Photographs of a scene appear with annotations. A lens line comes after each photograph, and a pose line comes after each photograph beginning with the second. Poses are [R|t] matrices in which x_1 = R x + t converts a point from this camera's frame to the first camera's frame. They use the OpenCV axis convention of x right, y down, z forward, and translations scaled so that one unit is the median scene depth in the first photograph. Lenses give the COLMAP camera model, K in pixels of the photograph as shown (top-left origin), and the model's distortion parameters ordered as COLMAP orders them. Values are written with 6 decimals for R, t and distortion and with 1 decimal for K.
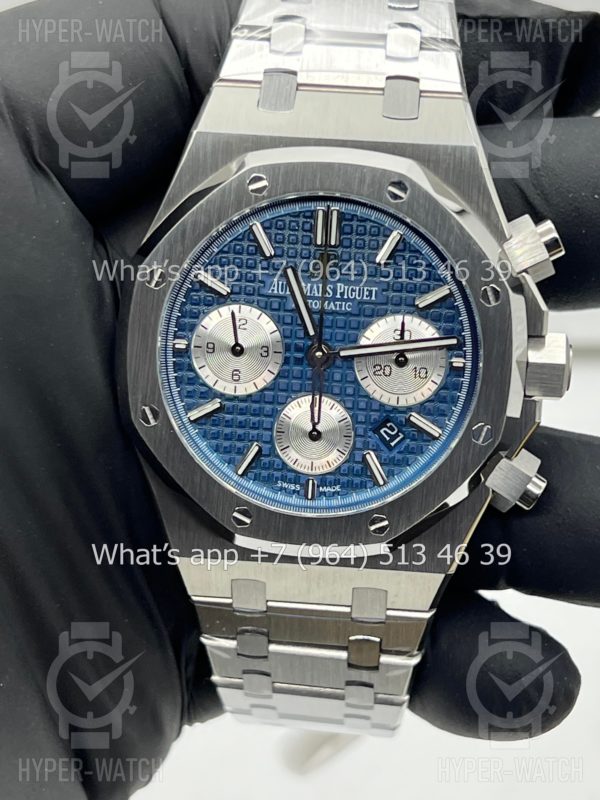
lens RADIAL K [[1856.2, 0, 299.9], [0, 1856.2, 401.7], [0, 0, 1]] dist [0.200675, 0.000000]
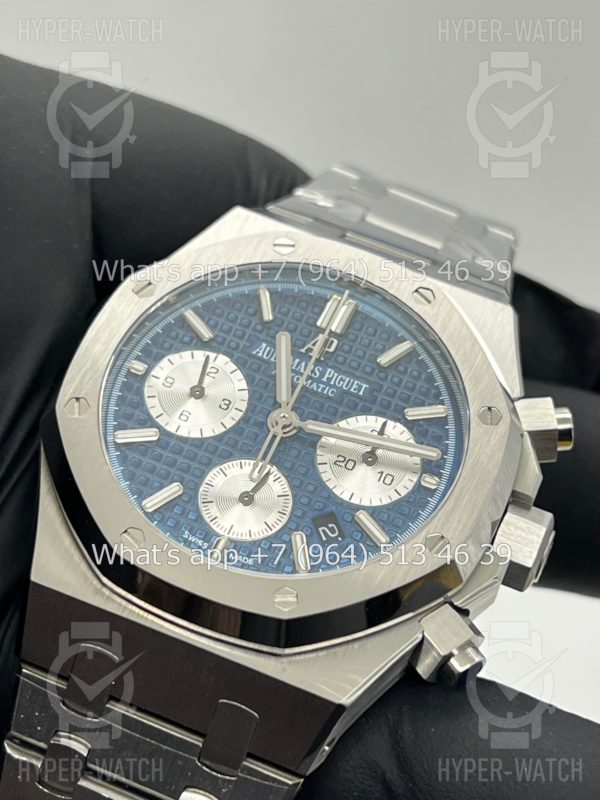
lens RADIAL K [[1856.2, 0, 302.8], [0, 1856.2, 397.0], [0, 0, 1]] dist [0.200675, 0.000000]
pose [[0.937646, 0.339404, -0.074995, 0.080352], [-0.317319, 0.747764, -0.583231, 0.472208], [-0.141872, 0.570662, 0.808837, 0.280988]]
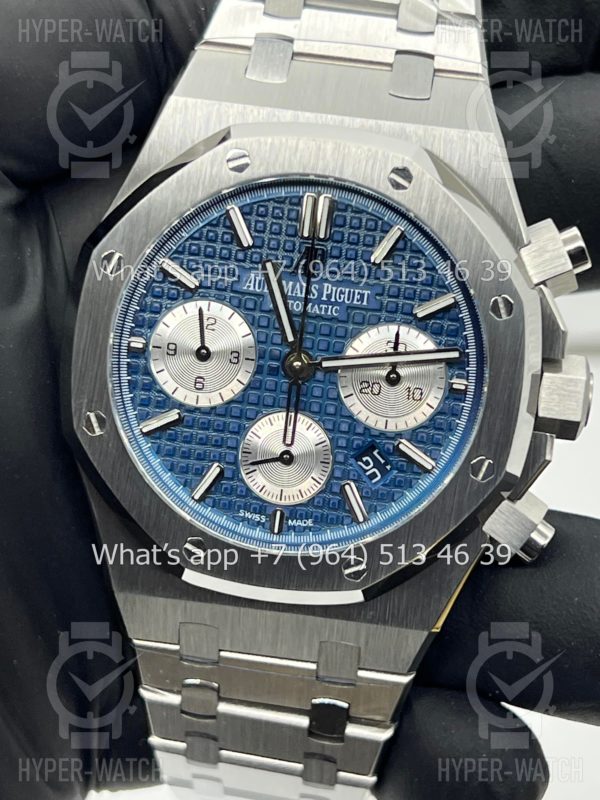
lens RADIAL K [[1856.2, 0, 300.5], [0, 1856.2, 396.1], [0, 0, 1]] dist [0.200675, 0.000000]
pose [[0.997962, 0.063810, 0.000210, 0.012330], [-0.063761, 0.997304, -0.036323, 0.019915], [-0.002527, 0.036235, 0.999340, 0.144838]]
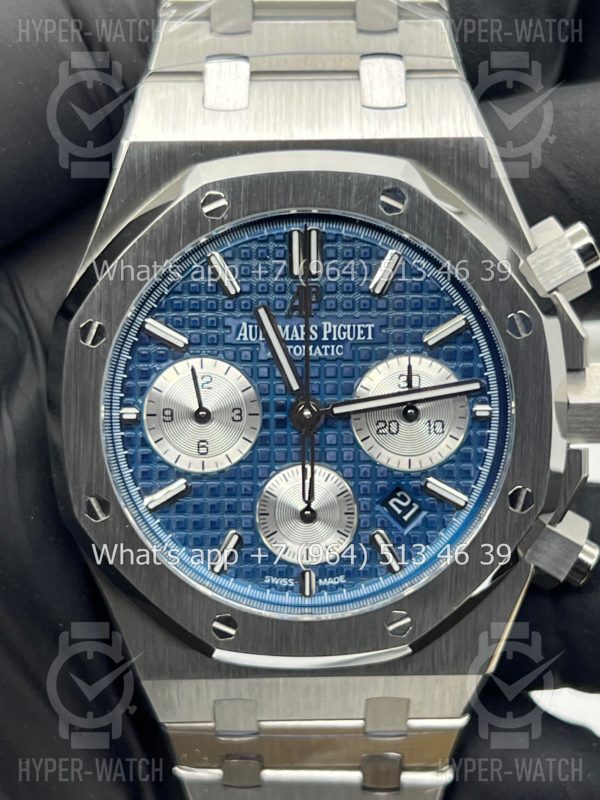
lens RADIAL K [[1856.2, 0, 298.1], [0, 1856.2, 404.0], [0, 0, 1]] dist [0.200675, 0.000000]
pose [[0.995219, -0.076606, 0.060593, -0.040582], [0.075526, 0.996945, 0.019924, -0.045307], [-0.061934, -0.015252, 0.997964, 0.211533]]
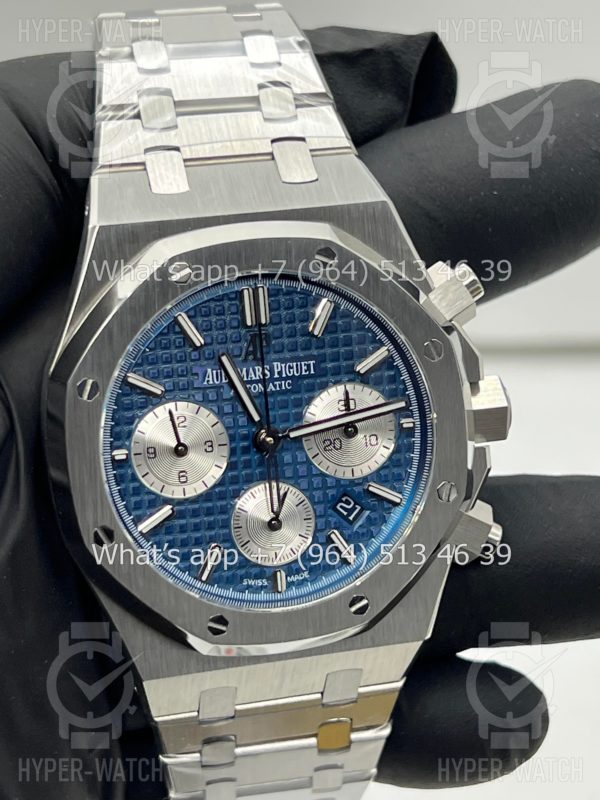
lens RADIAL K [[1856.2, 0, 298.2], [0, 1856.2, 405.5], [0, 0, 1]] dist [0.200675, 0.000000]
pose [[0.949970, -0.169412, 0.262403, -0.219113], [0.168677, 0.985342, 0.025498, -0.063810], [-0.262877, 0.020039, 0.964621, 0.081913]]
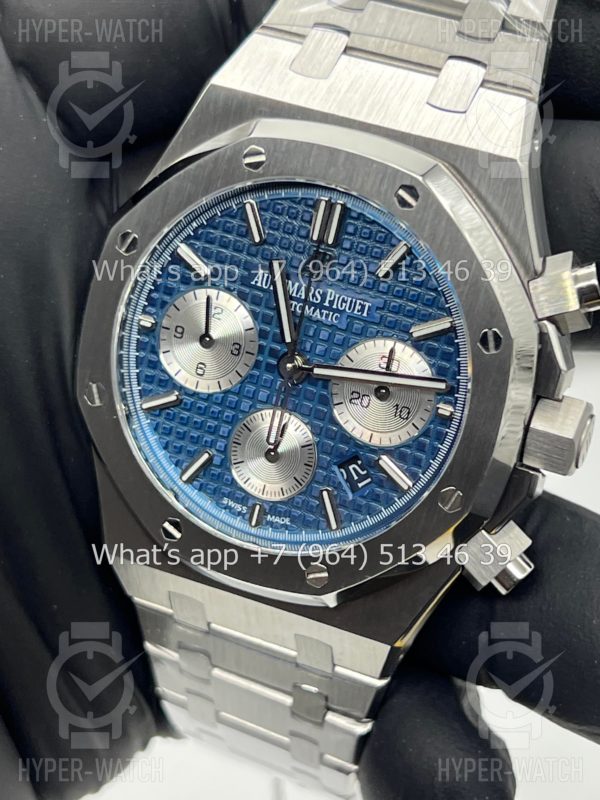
lens RADIAL K [[1856.2, 0, 301.9], [0, 1856.2, 404.5], [0, 0, 1]] dist [0.200675, 0.000000]
pose [[0.951744, 0.211068, -0.222784, 0.208759], [-0.195661, 0.976592, 0.089363, -0.085291], [0.236431, -0.041461, 0.970763, 0.165497]]
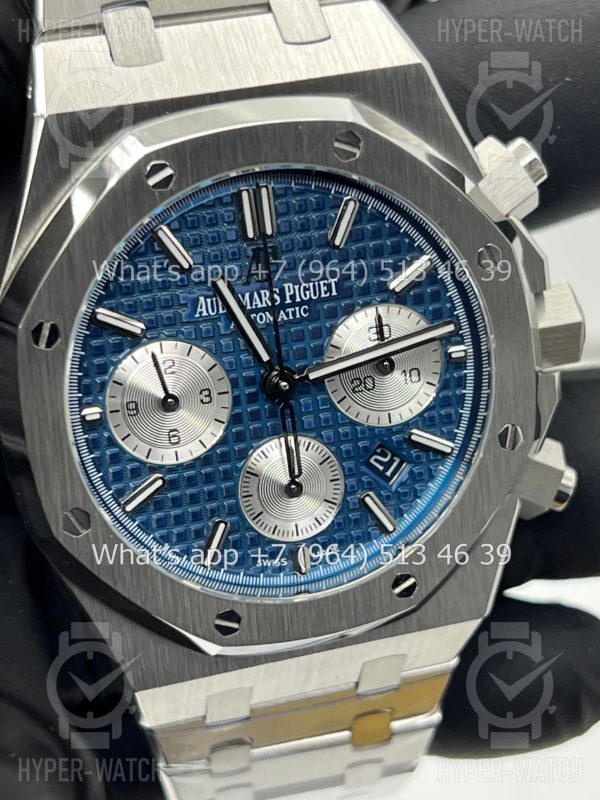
lens RADIAL K [[1856.2, 0, 293.4], [0, 1856.2, 402.0], [0, 0, 1]] dist [0.200675, 0.000000]
pose [[0.936426, -0.237352, 0.258399, -0.175756], [0.207731, 0.968564, 0.136864, -0.117519], [-0.282761, -0.074486, 0.956294, 0.292812]]
